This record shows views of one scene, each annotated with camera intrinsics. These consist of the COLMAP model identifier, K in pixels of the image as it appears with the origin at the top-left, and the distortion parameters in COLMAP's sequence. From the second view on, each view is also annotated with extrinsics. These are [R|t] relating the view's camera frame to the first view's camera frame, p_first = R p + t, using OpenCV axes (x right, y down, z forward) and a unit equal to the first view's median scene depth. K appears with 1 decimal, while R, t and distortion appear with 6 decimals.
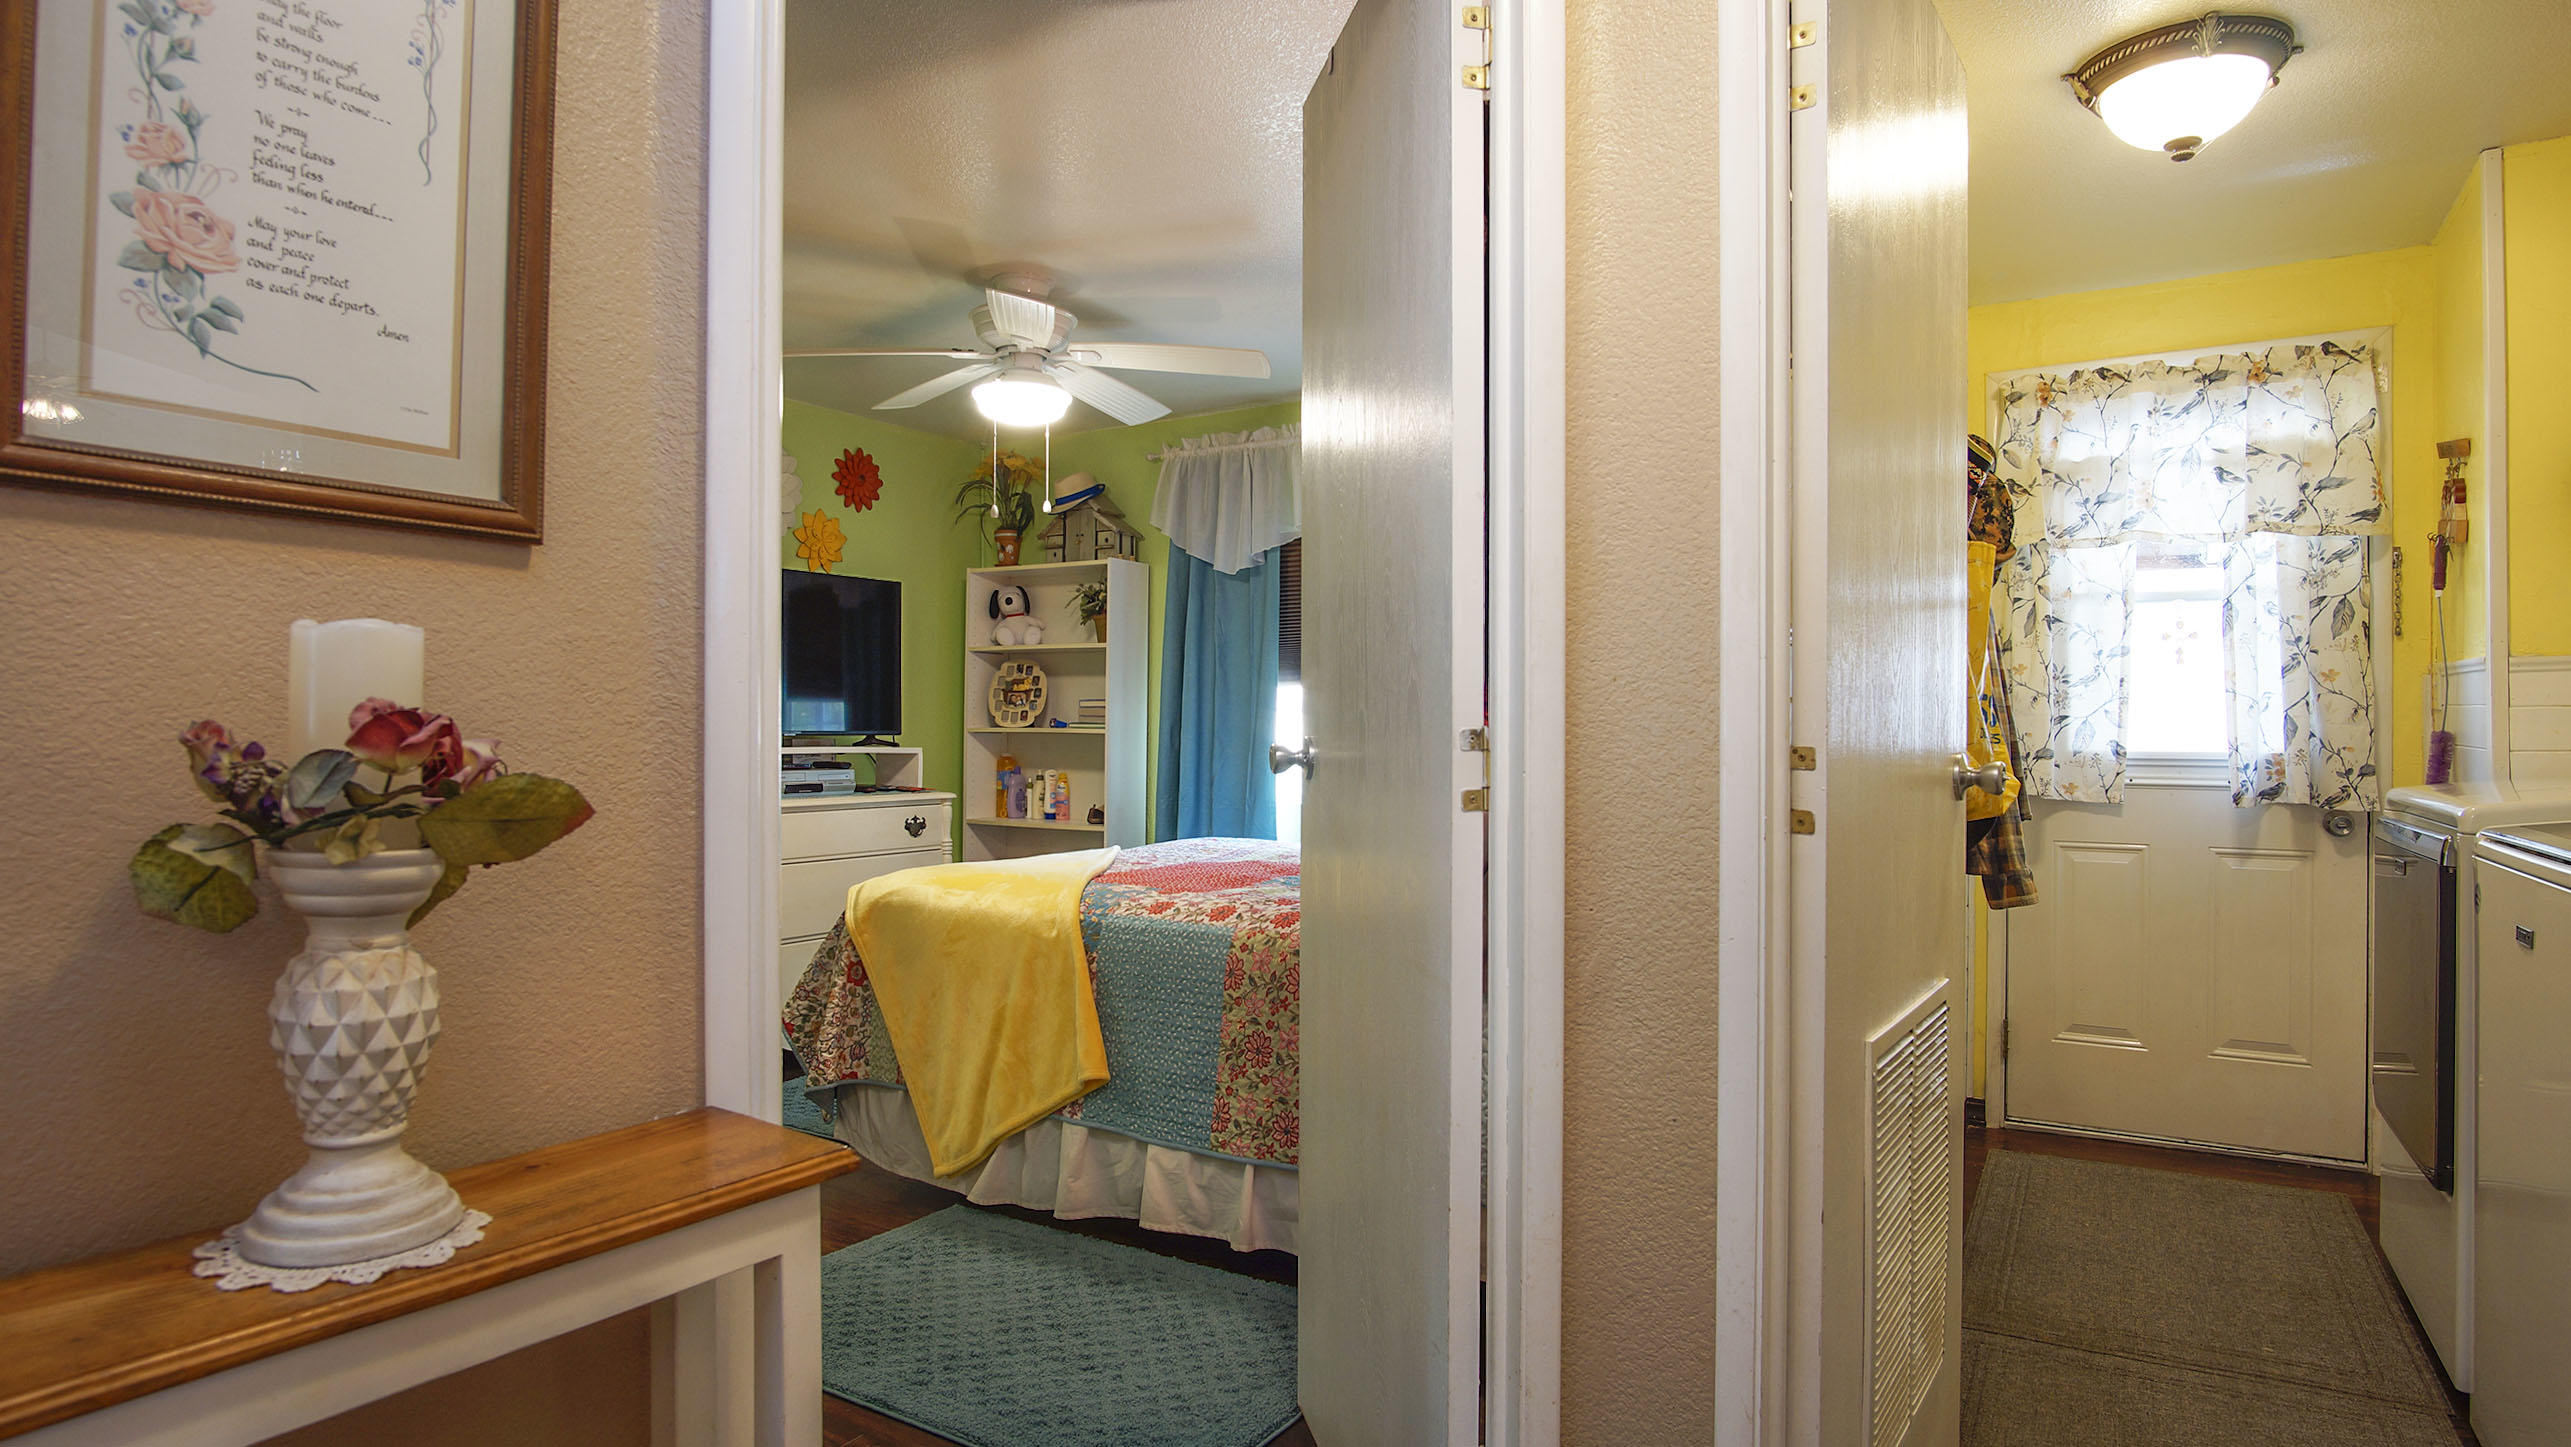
lens RADIAL K [[1405.3, 0, 1266.4], [0, 1405.3, 717.6], [0, 0, 1]] dist [-0.043280, 0.016092]
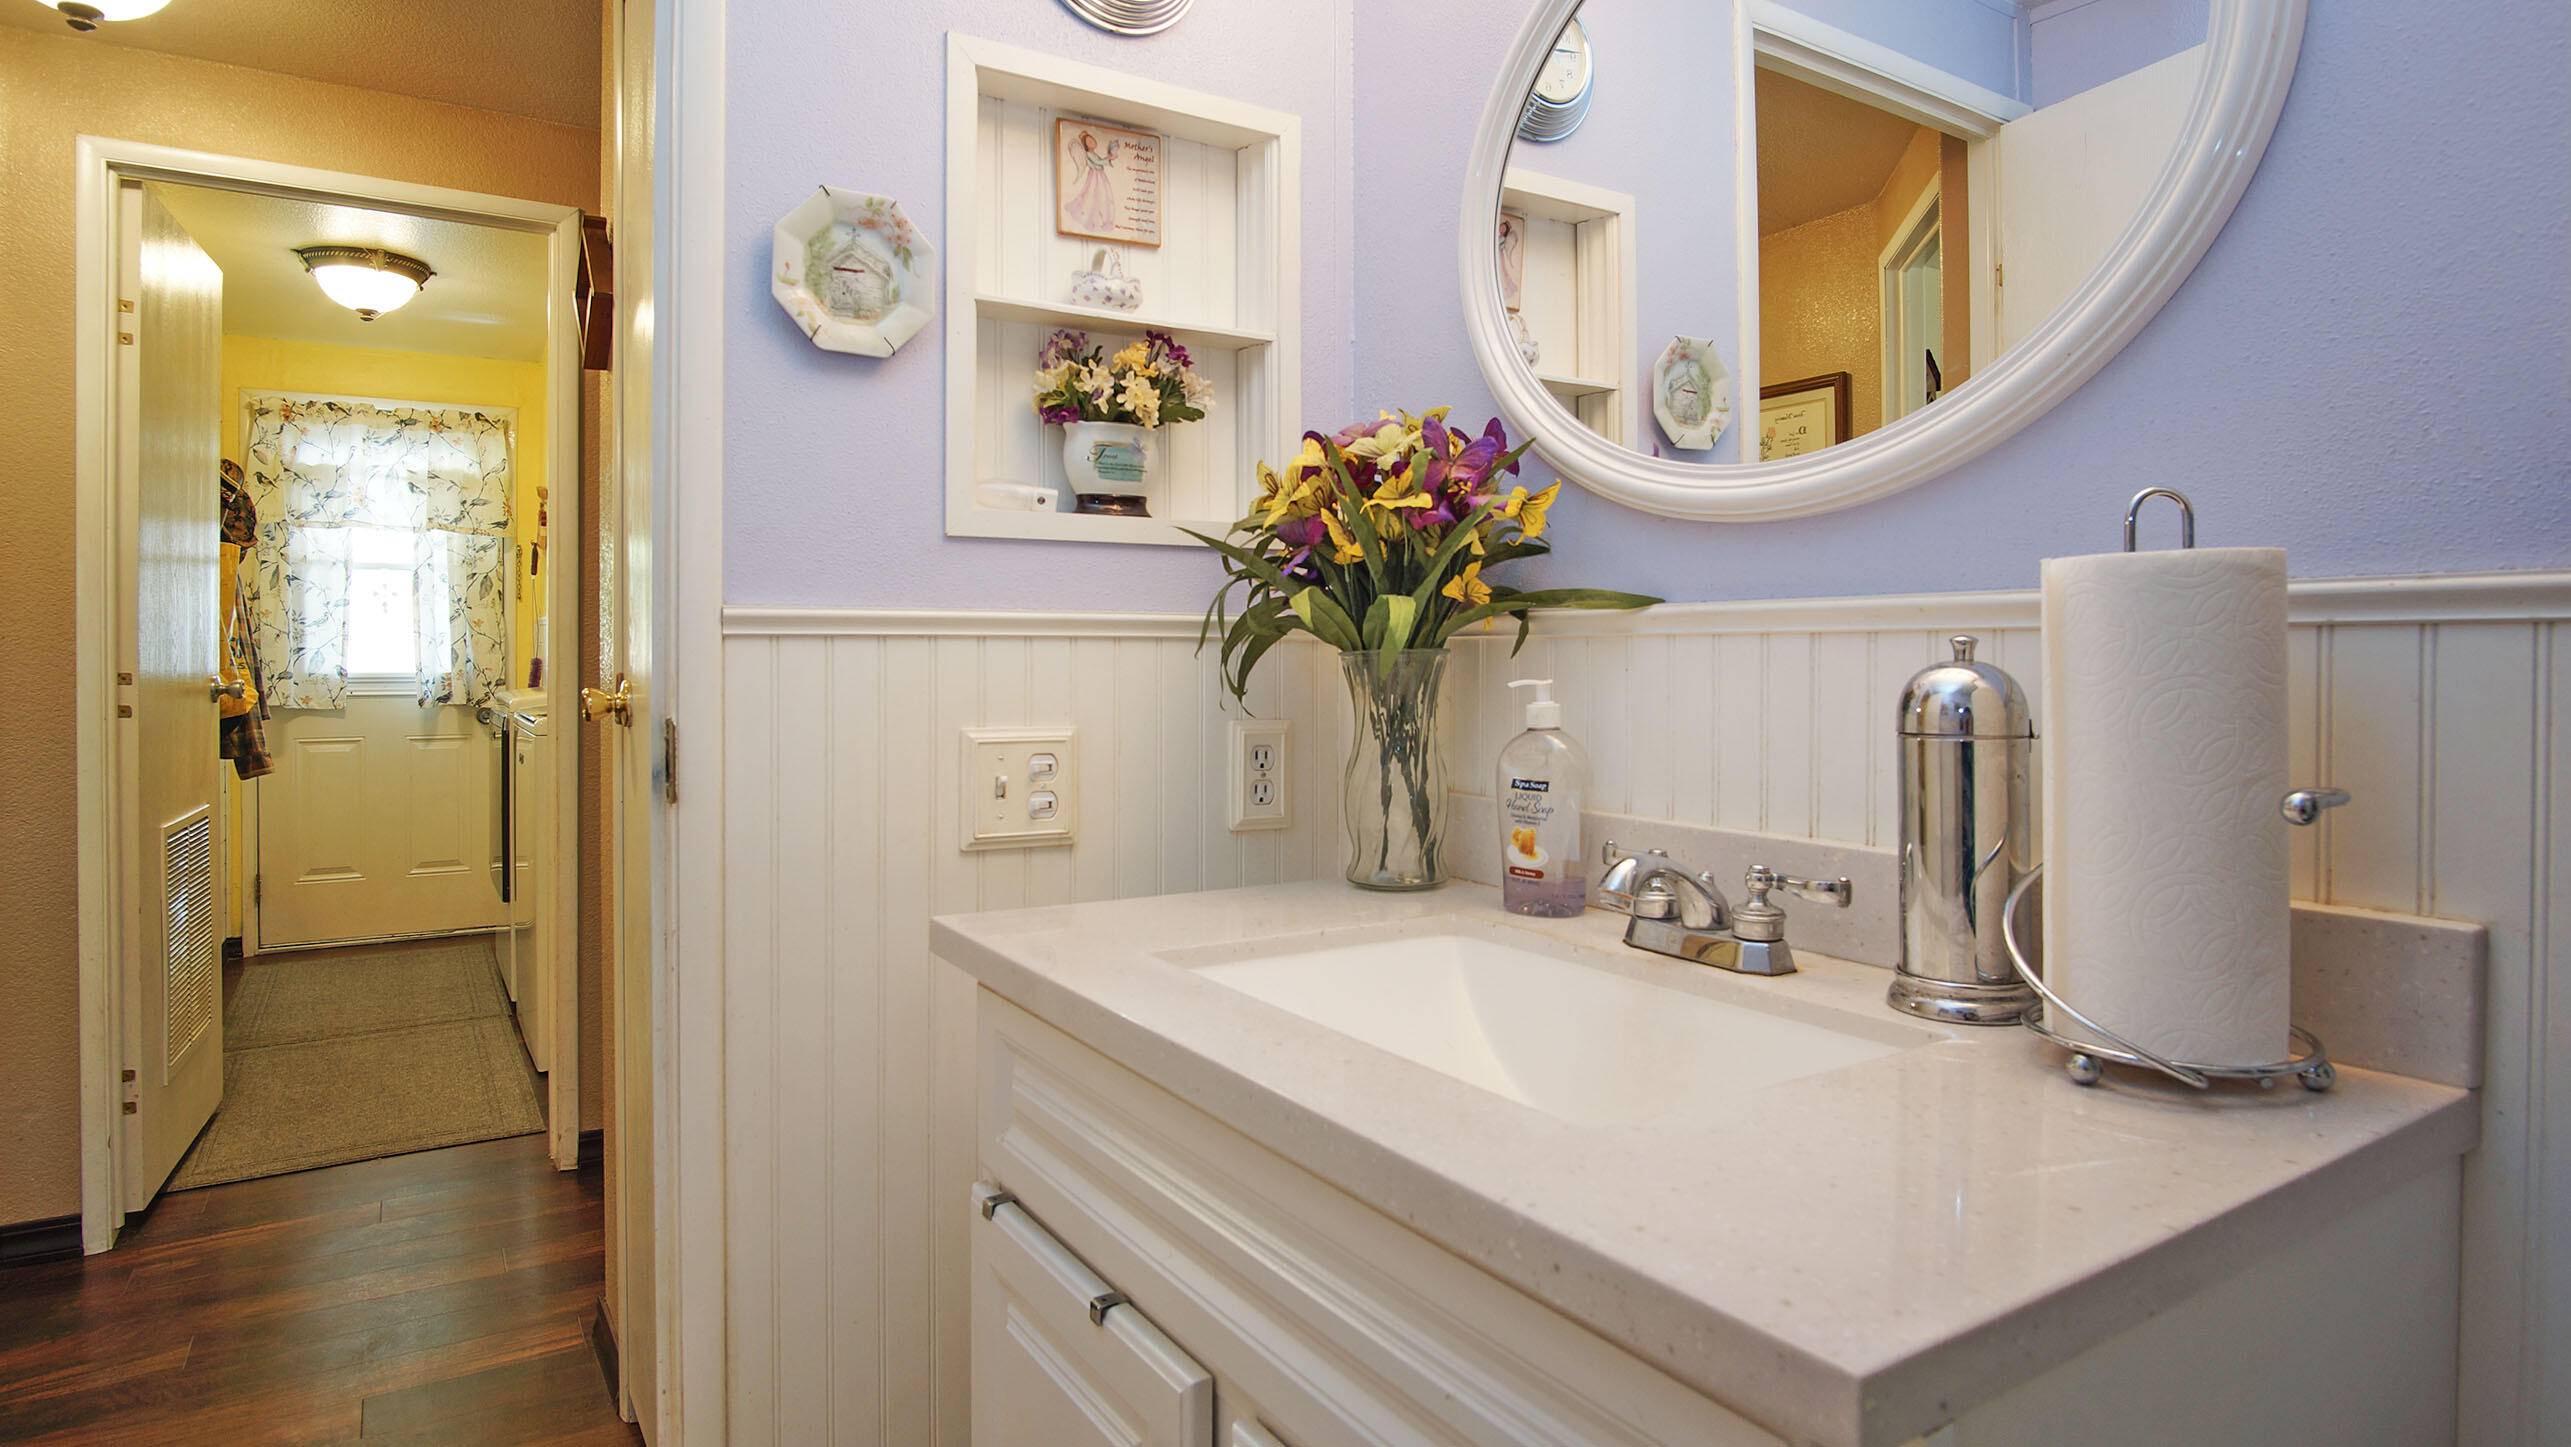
lens RADIAL K [[1405.3, 0, 1301.0], [0, 1405.3, 668.7], [0, 0, 1]] dist [-0.043280, 0.016092]
pose [[0.428364, -0.012491, 0.903520, -0.260358], [-0.007391, 0.999823, 0.017326, -0.012333], [-0.903576, -0.014100, 0.428196, -0.528527]]
